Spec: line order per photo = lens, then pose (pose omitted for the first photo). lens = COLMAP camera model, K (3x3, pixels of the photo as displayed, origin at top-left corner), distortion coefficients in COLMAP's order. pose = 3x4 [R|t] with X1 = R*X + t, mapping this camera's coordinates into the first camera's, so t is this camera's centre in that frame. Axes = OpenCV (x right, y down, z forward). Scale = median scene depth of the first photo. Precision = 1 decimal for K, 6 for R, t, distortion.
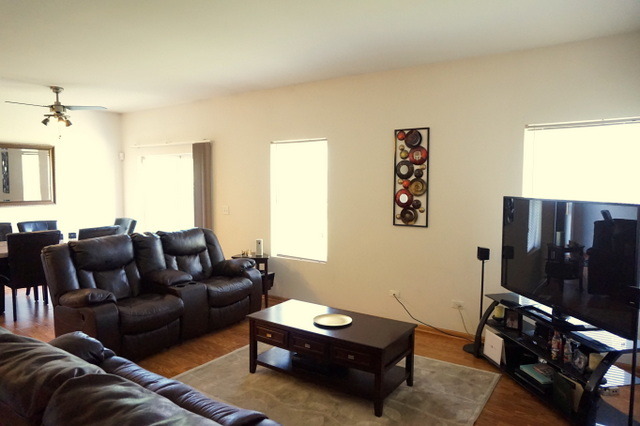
lens RADIAL K [[427.4, 0, 320.0], [0, 427.4, 213.0], [0, 0, 1]] dist [-0.054162, -0.000192]
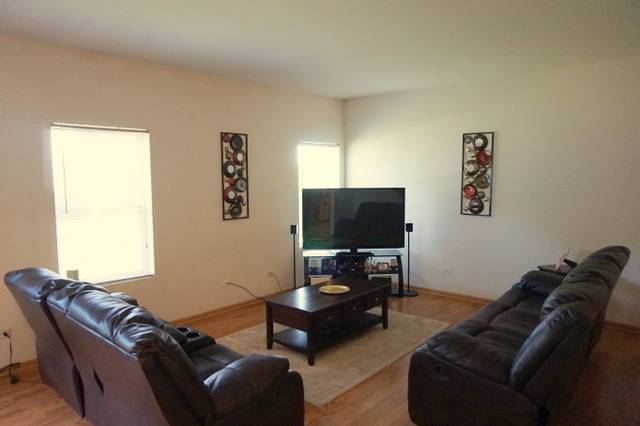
lens RADIAL K [[427.4, 0, 320.0], [0, 427.4, 213.0], [0, 0, 1]] dist [-0.054162, -0.000192]
pose [[0.113060, -0.083707, 0.990056, -0.893083], [0.084654, 0.993633, 0.074342, -0.050675], [-0.989975, 0.075407, 0.119426, 0.644008]]
